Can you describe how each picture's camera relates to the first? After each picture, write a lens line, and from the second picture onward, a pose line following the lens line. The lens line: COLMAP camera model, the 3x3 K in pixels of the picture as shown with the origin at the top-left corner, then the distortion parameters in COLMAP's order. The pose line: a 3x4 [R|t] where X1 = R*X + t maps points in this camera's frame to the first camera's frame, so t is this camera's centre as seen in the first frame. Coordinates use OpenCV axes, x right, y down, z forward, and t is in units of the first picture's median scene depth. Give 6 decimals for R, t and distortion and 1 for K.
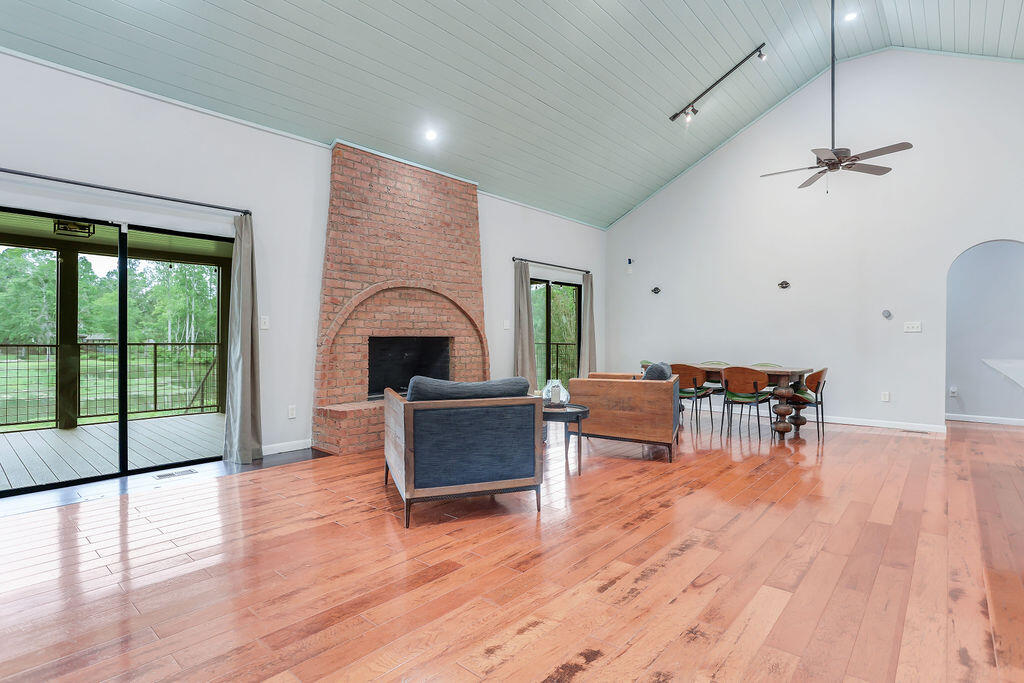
lens RADIAL K [[513.1, 0, 505.1], [0, 513.1, 341.4], [0, 0, 1]] dist [-0.048143, 0.019679]
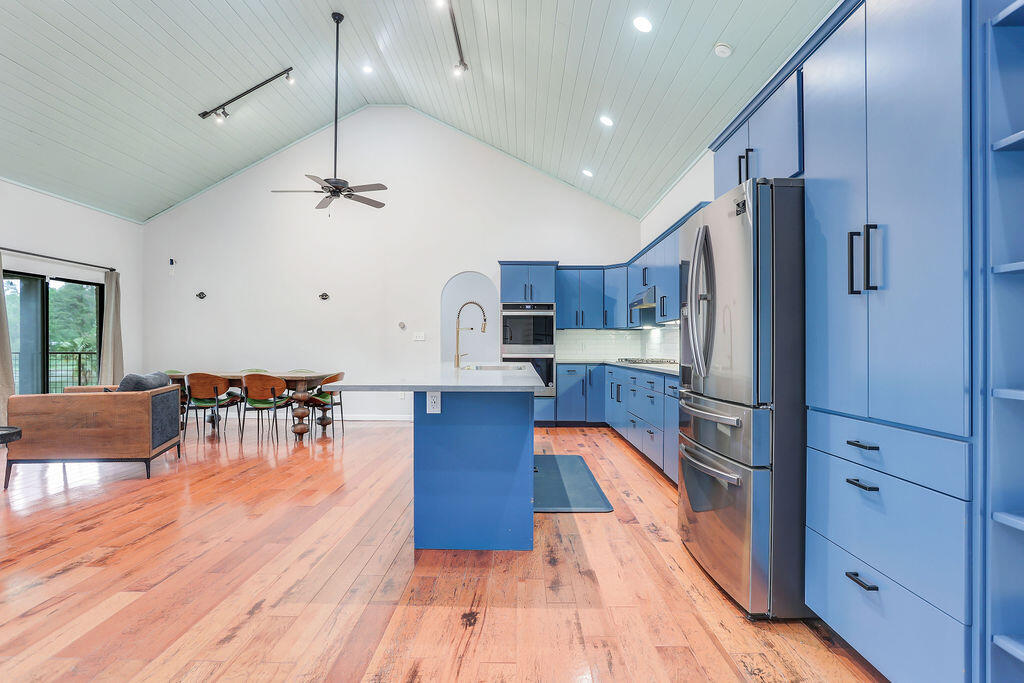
lens RADIAL K [[513.1, 0, 510.9], [0, 513.1, 344.6], [0, 0, 1]] dist [-0.048143, 0.019679]
pose [[0.764978, -0.000209, 0.644057, 0.207154], [0.006347, 0.999954, -0.007214, 0.001736], [-0.644025, 0.009606, 0.764944, -0.117984]]
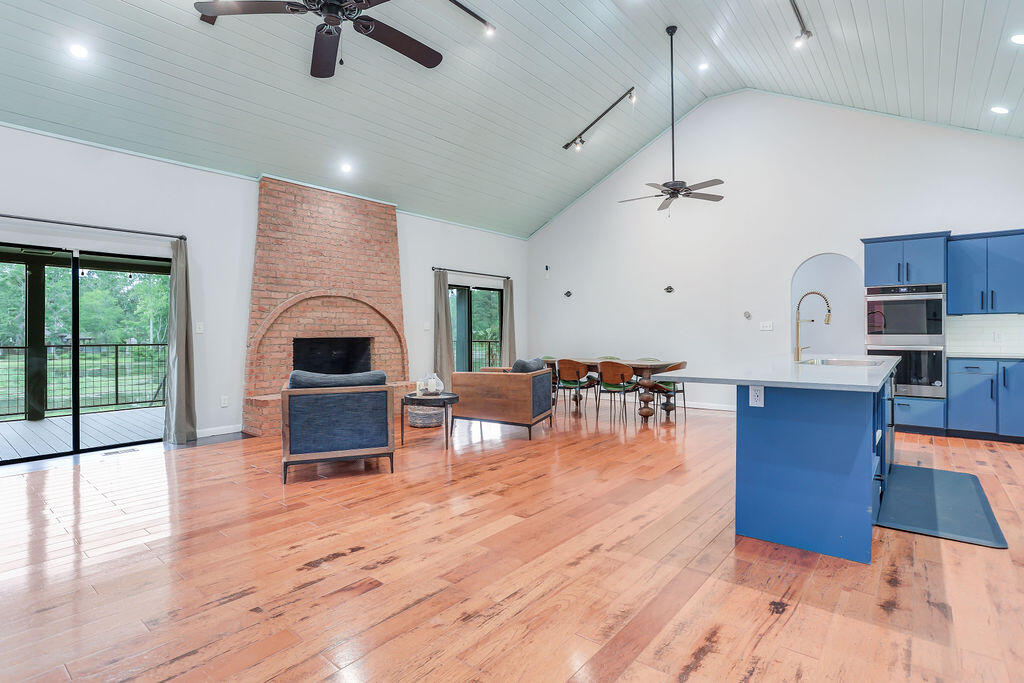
lens RADIAL K [[513.1, 0, 509.0], [0, 513.1, 332.4], [0, 0, 1]] dist [-0.048143, 0.019679]
pose [[0.999636, -0.007147, 0.026033, 0.209622], [0.007383, 0.999932, -0.008976, -0.008769], [-0.025967, 0.009165, 0.999621, -0.199529]]
